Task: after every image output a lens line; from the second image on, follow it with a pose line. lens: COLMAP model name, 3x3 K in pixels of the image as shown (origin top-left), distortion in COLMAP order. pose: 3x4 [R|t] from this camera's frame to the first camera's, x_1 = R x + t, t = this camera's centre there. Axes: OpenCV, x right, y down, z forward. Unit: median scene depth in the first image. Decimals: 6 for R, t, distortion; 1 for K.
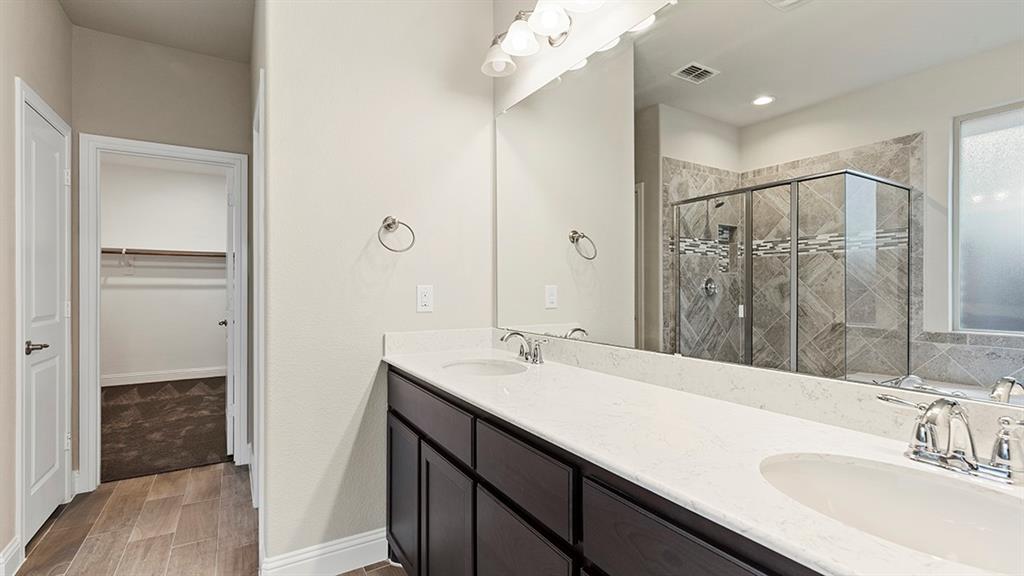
lens RADIAL K [[464.3, 0, 516.7], [0, 464.3, 290.8], [0, 0, 1]] dist [0.000169, -0.000245]
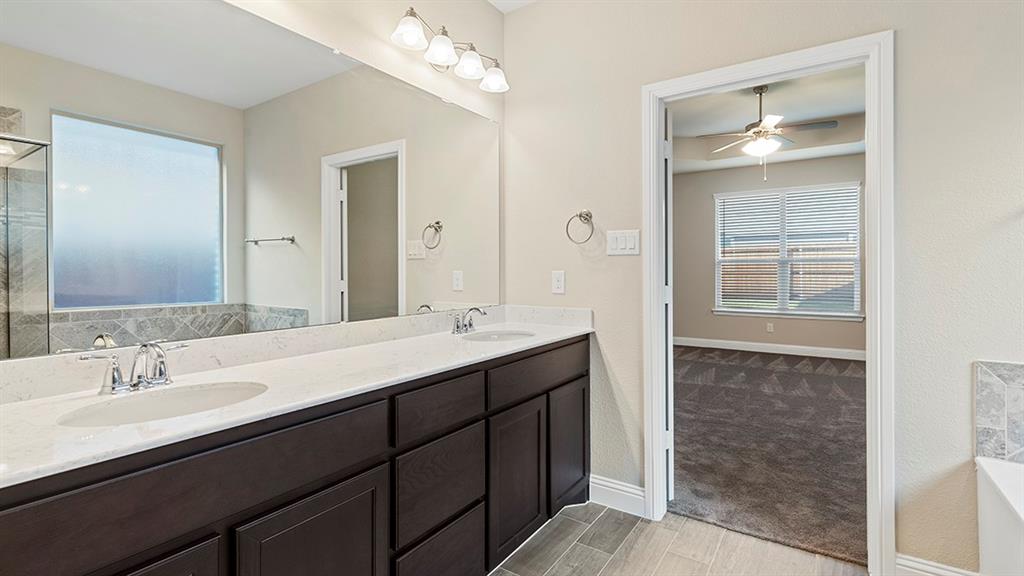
lens RADIAL K [[464.3, 0, 516.7], [0, 464.3, 290.8], [0, 0, 1]] dist [0.000169, -0.000245]
pose [[-0.416834, -0.038932, 0.908149, -0.292413], [0.001931, 0.999042, 0.043715, -0.002975], [-0.908981, 0.019976, -0.416359, 0.299915]]
